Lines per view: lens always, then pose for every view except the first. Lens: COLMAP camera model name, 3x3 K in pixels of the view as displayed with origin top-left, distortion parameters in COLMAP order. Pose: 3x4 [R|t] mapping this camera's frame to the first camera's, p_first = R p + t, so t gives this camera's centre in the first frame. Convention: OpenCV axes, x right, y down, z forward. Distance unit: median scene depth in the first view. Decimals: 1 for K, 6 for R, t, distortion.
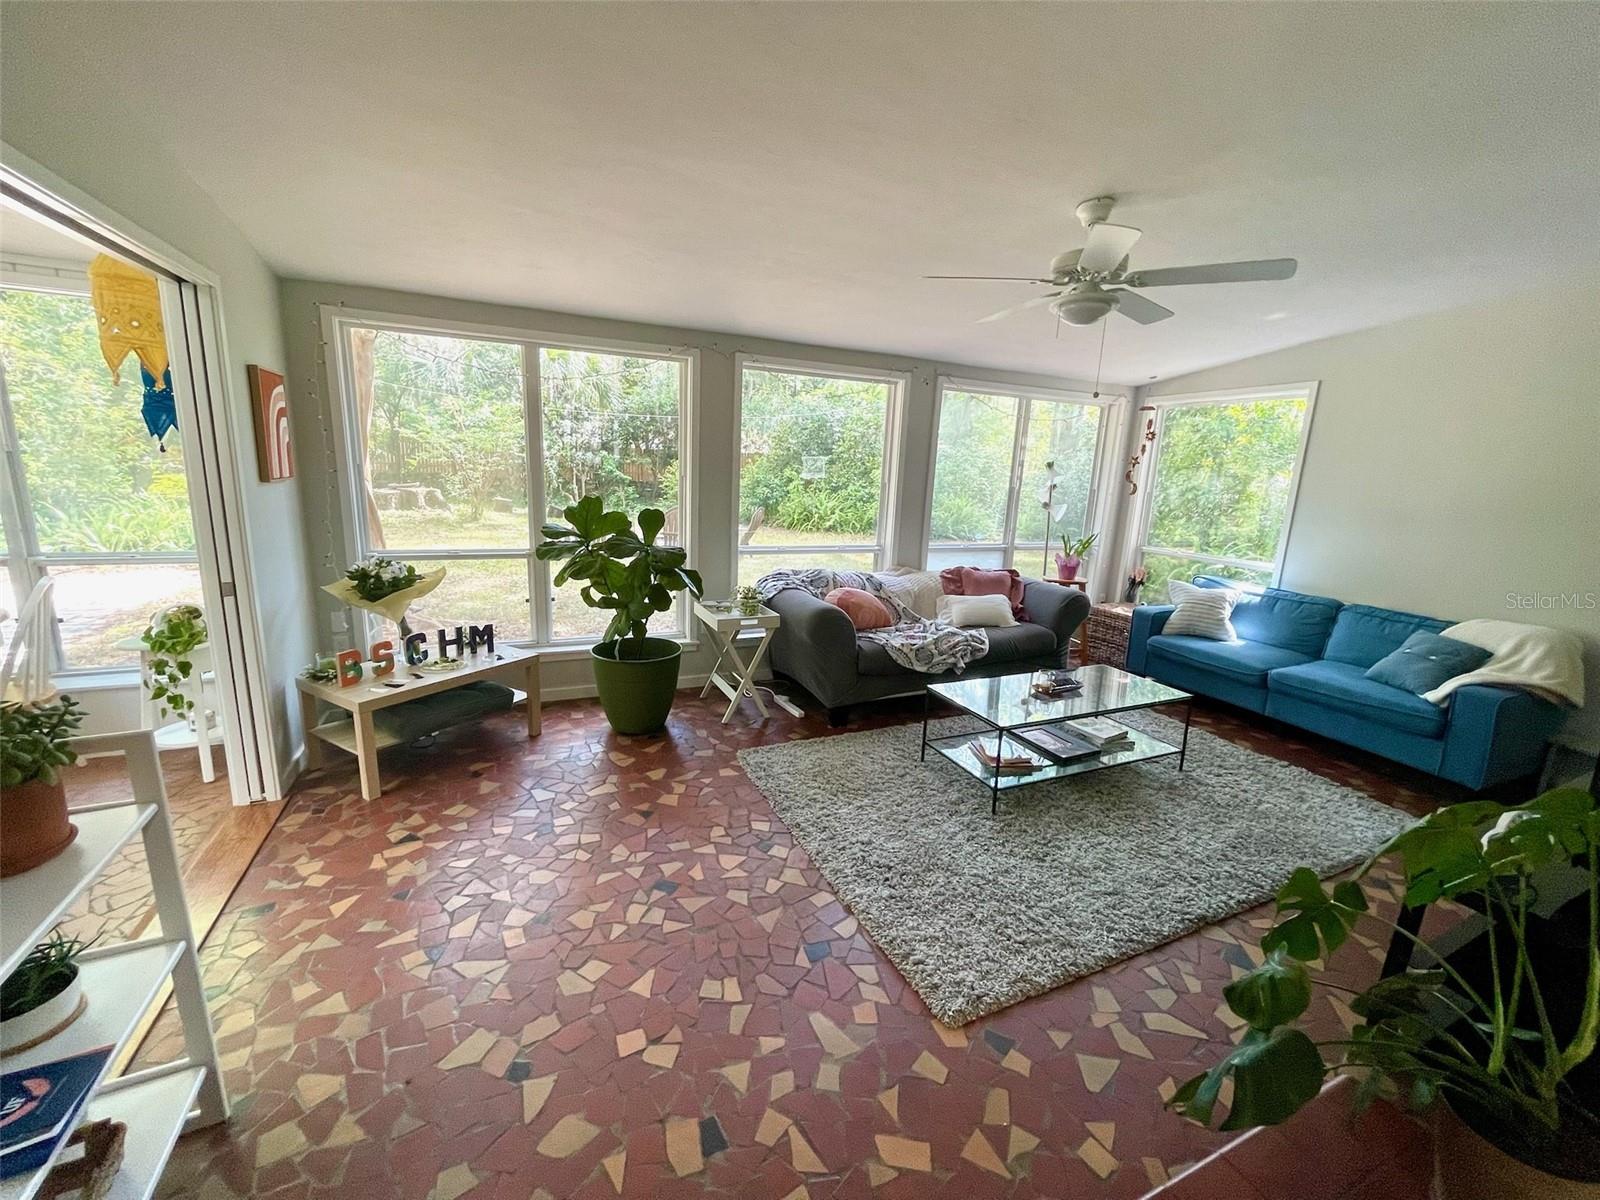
lens RADIAL K [[651.1, 0, 804.1], [0, 651.1, 599.7], [0, 0, 1]] dist [0.000665, 0.000100]
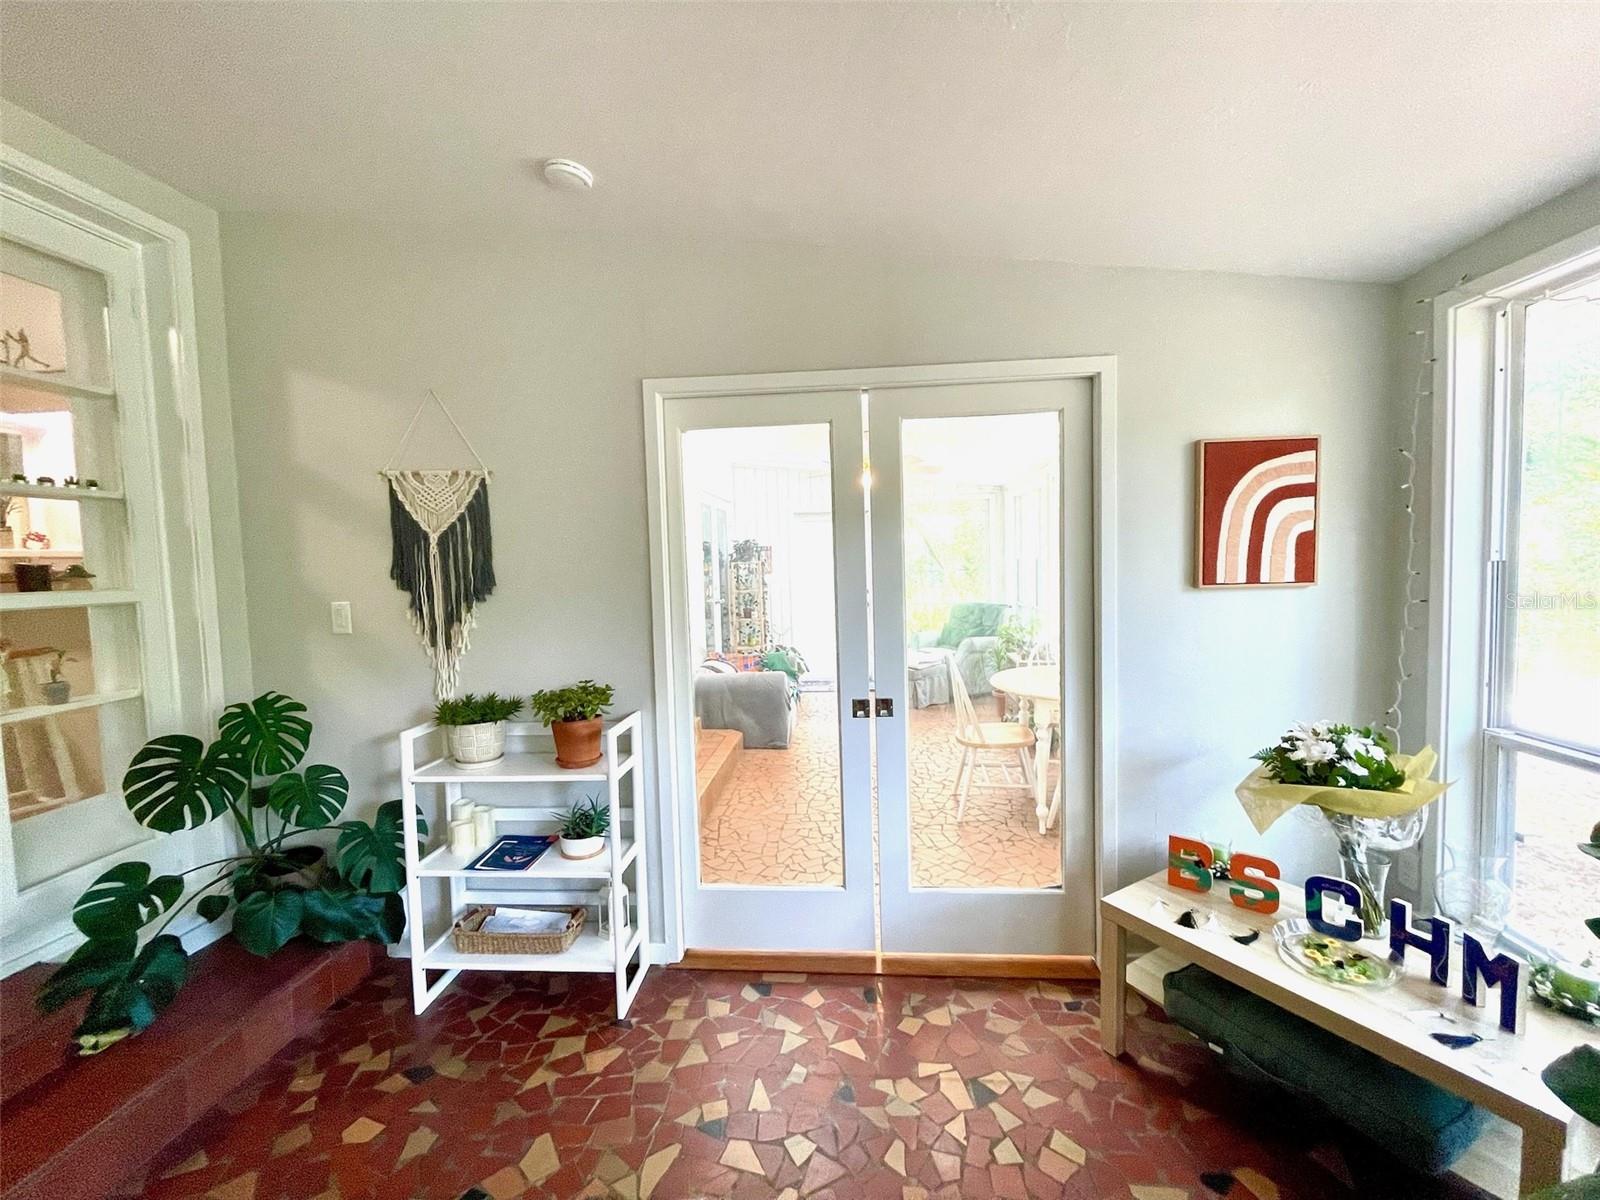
lens RADIAL K [[651.1, 0, 805.2], [0, 651.1, 600.7], [0, 0, 1]] dist [0.000665, 0.000100]
pose [[-0.487120, 0.027216, -0.872911, 0.073427], [-0.174845, 0.976239, 0.128009, -0.195019], [0.855654, 0.214980, -0.470787, 1.025130]]
